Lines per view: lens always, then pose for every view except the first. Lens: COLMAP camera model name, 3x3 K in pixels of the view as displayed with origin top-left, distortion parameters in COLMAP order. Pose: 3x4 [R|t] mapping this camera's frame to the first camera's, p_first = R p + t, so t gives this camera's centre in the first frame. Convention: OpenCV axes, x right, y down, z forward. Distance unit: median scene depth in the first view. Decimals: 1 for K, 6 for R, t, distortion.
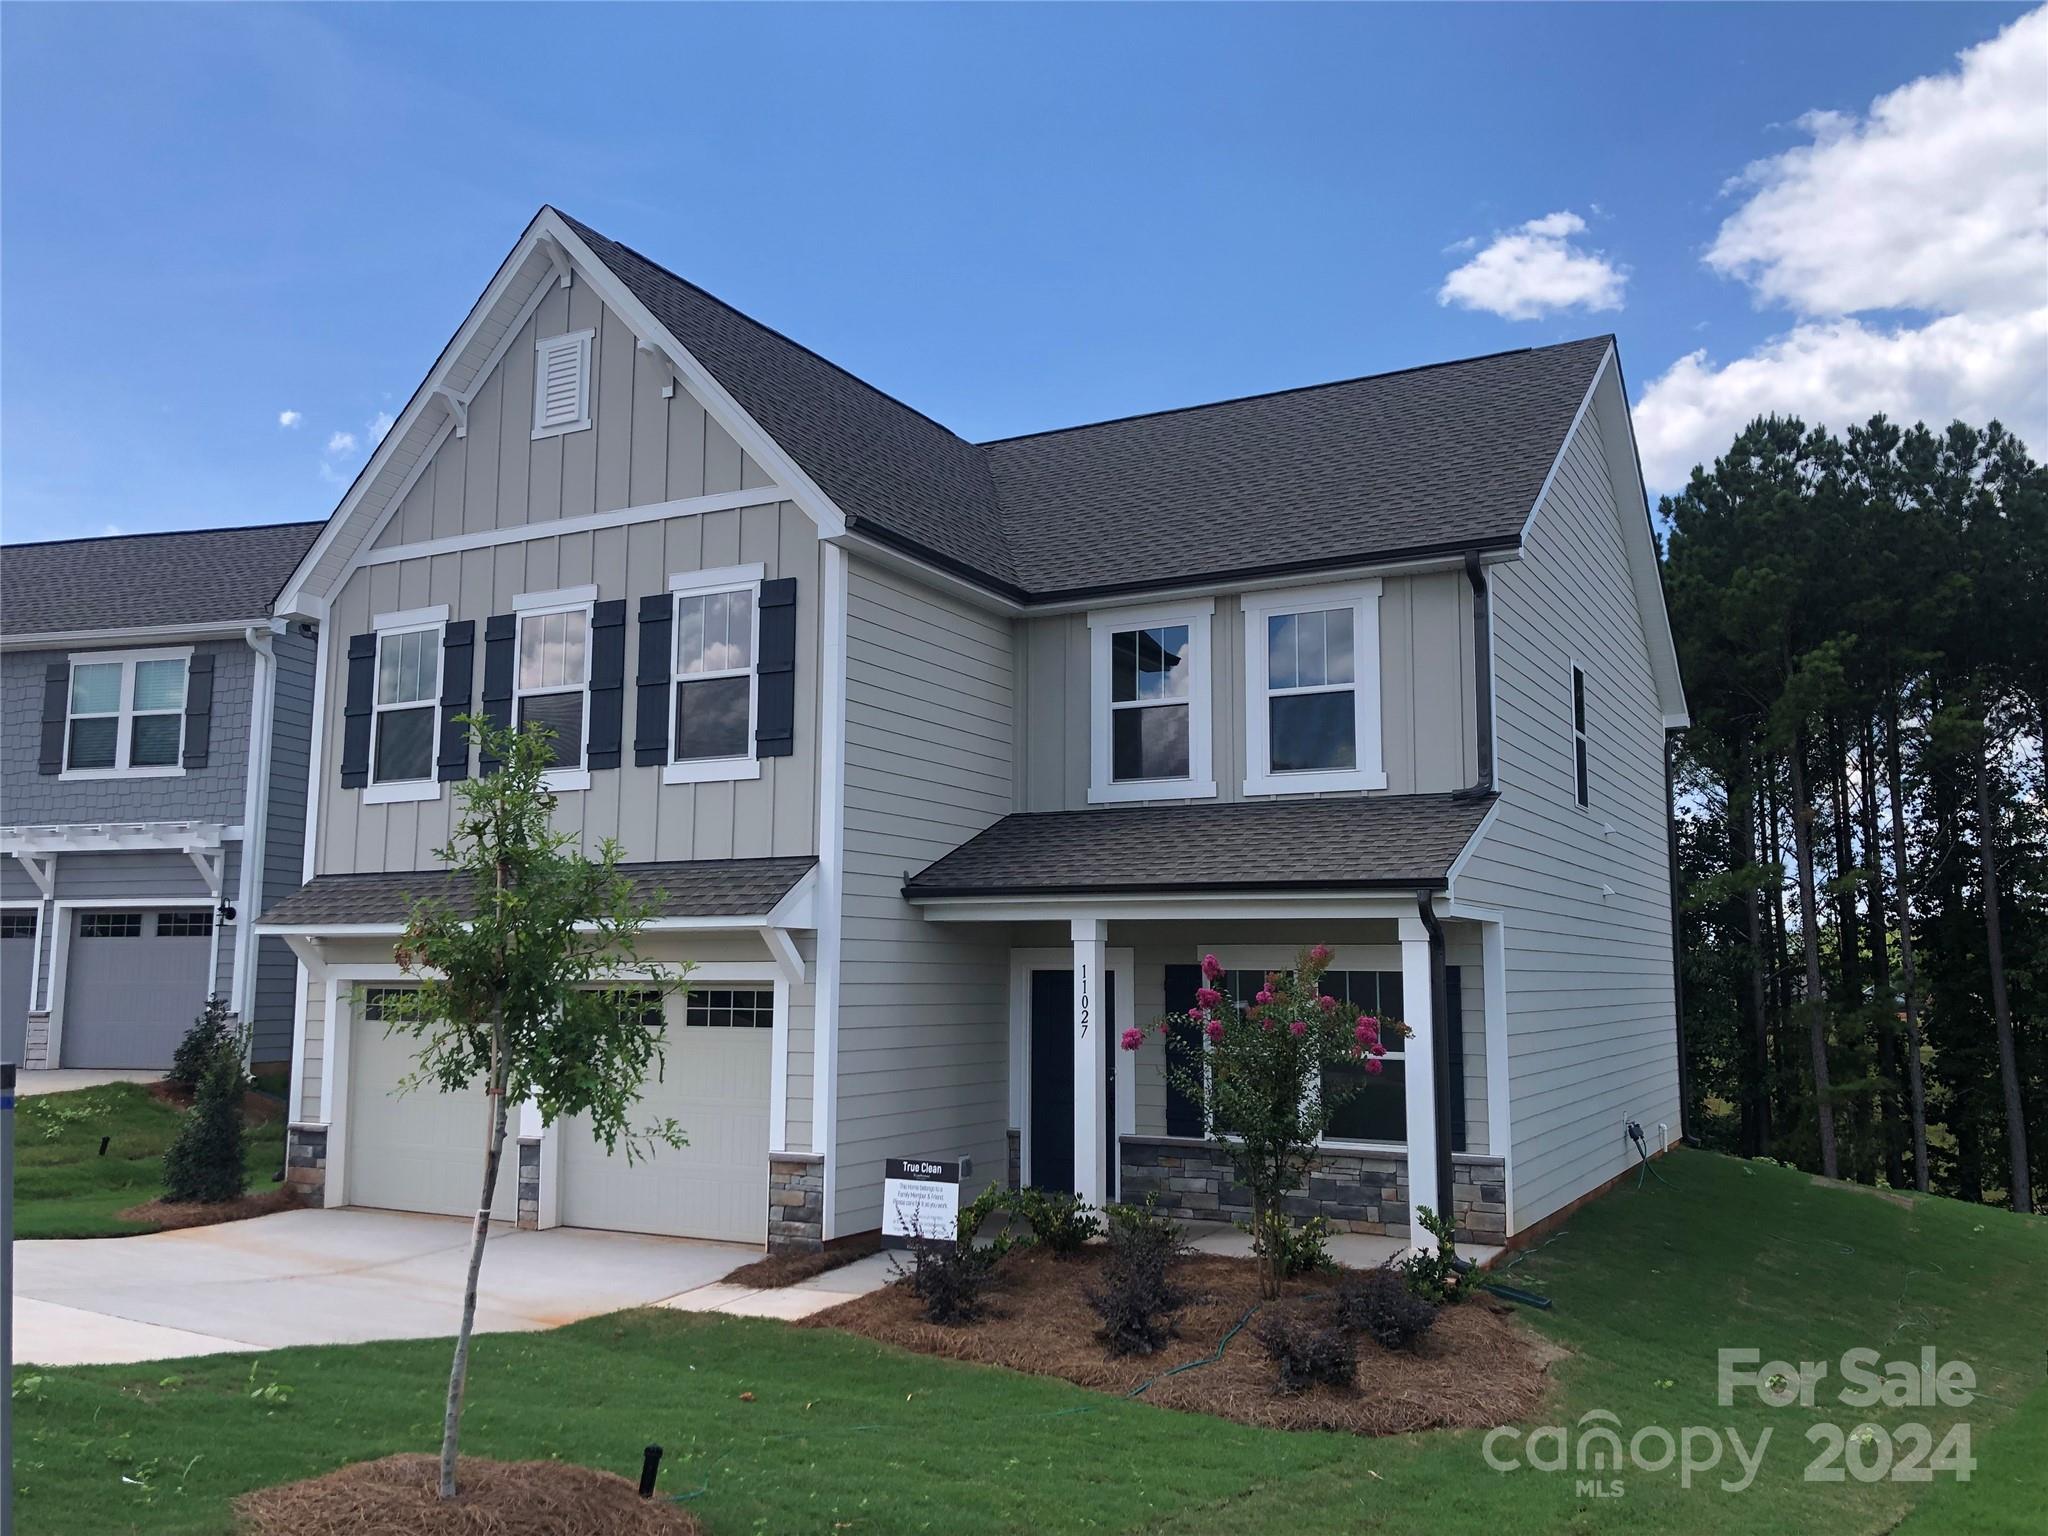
lens RADIAL K [[1685.9, 0, 1024.0], [0, 1685.9, 768.0], [0, 0, 1]] dist [0.087323, -0.039681]
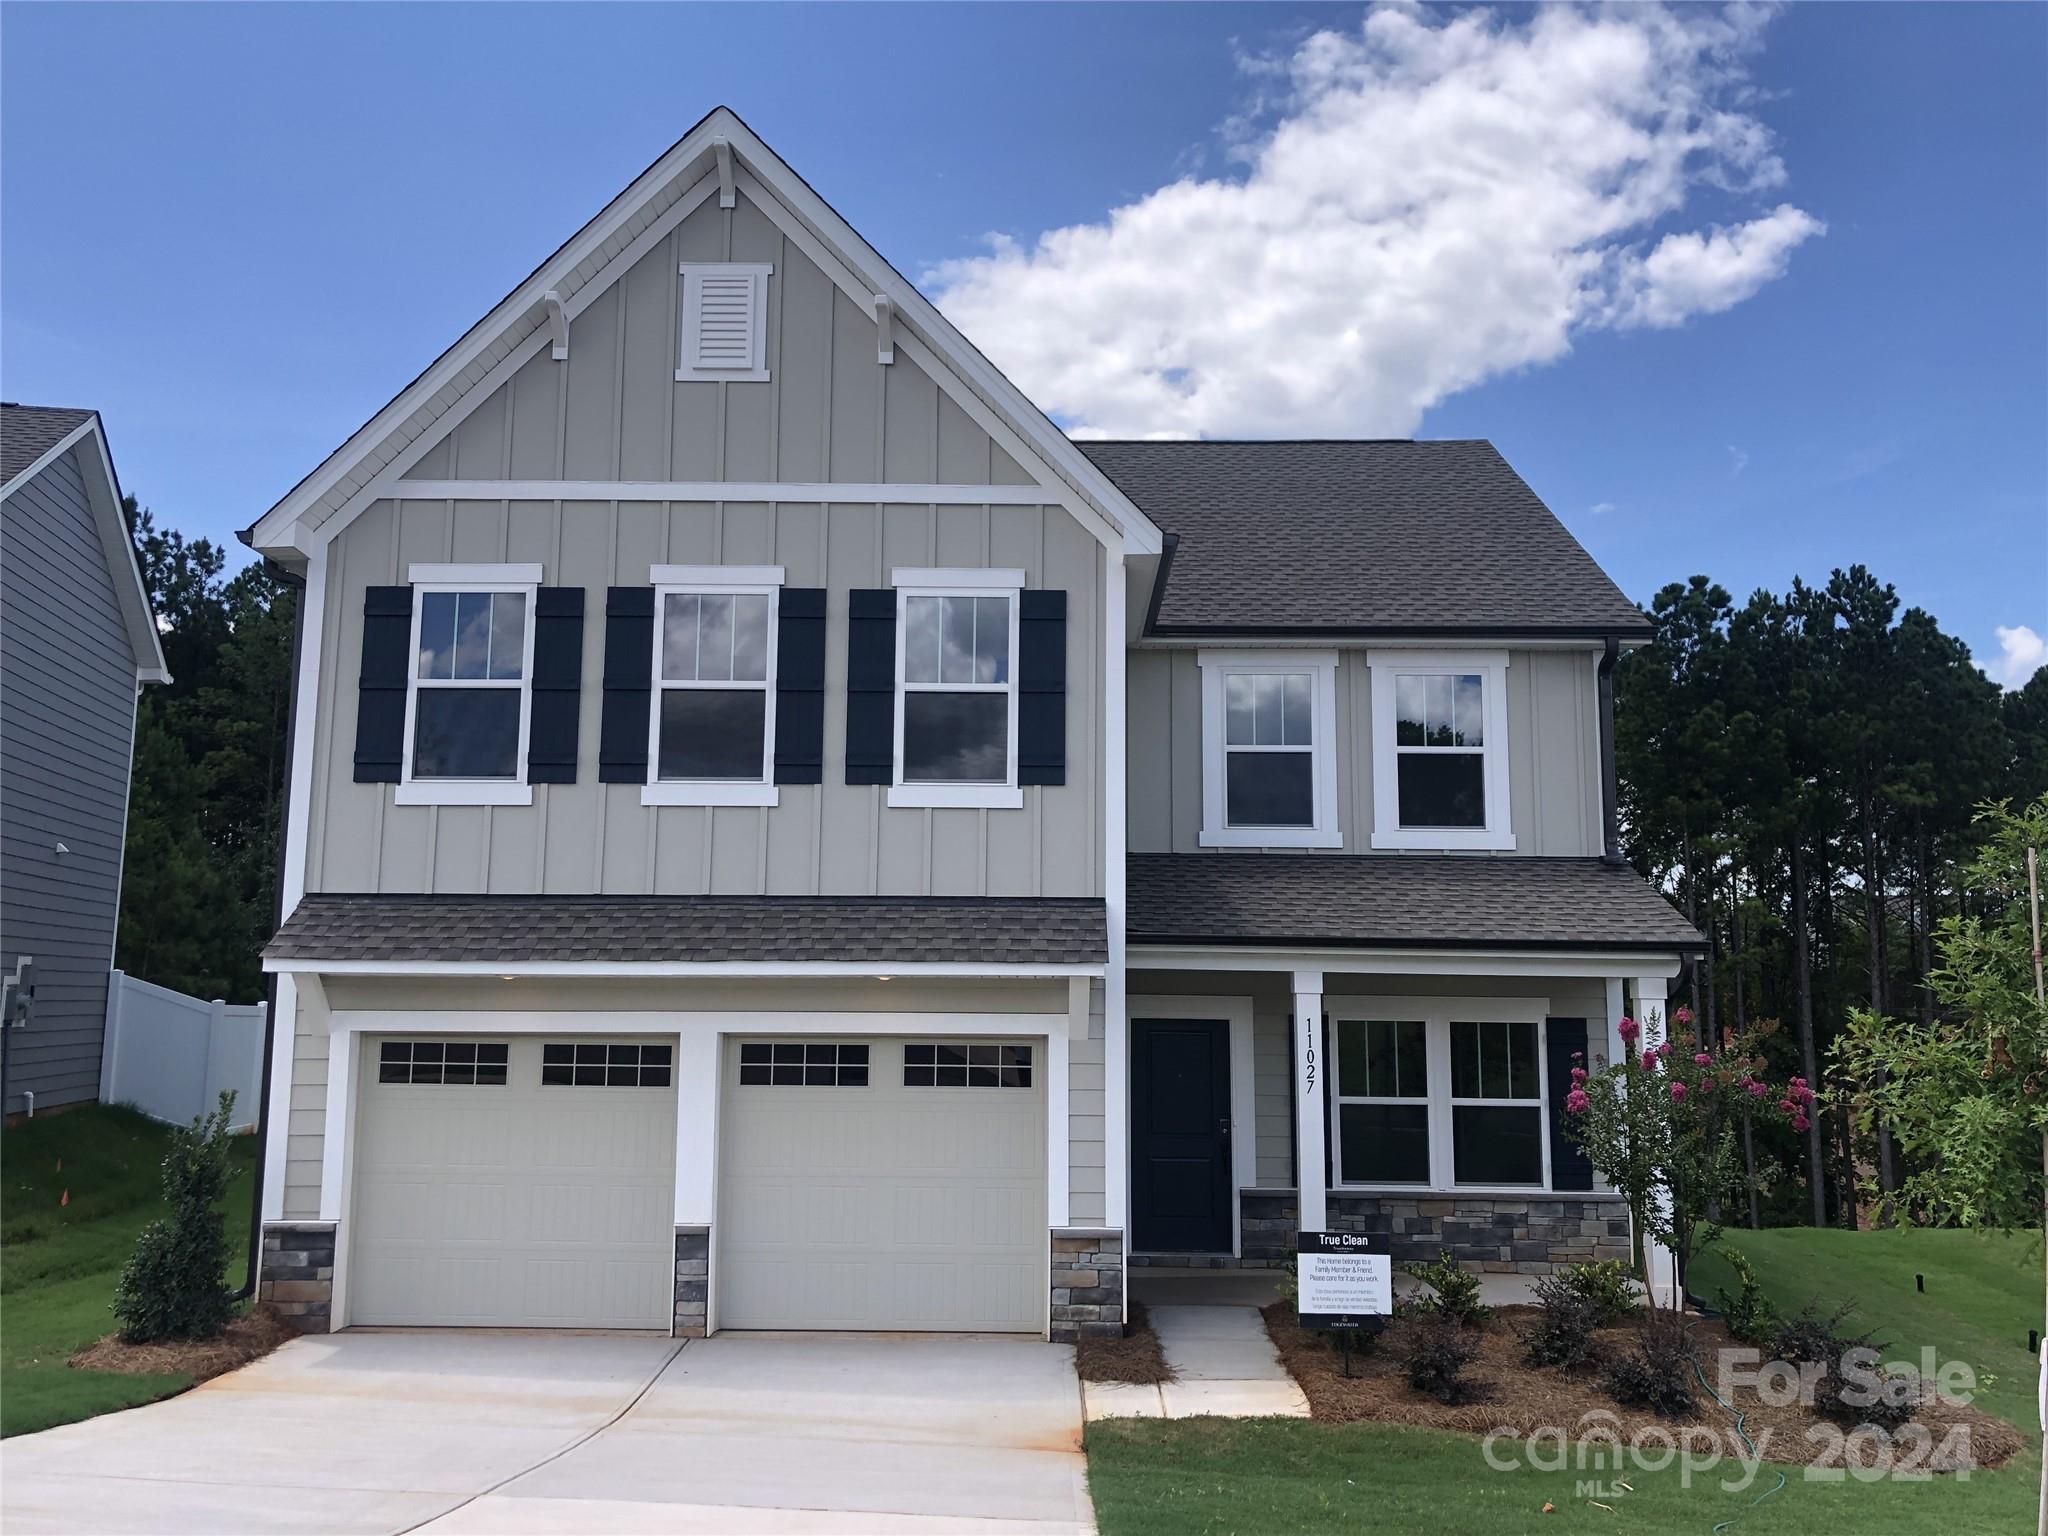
lens RADIAL K [[1675.0, 0, 1024.0], [0, 1675.0, 768.0], [0, 0, 1]] dist [0.080880, -0.054961]
pose [[0.883695, 0.066382, 0.463332, -0.528793], [-0.061968, 0.997771, -0.024763, 0.006312], [-0.463943, -0.006829, 0.885839, 0.197811]]
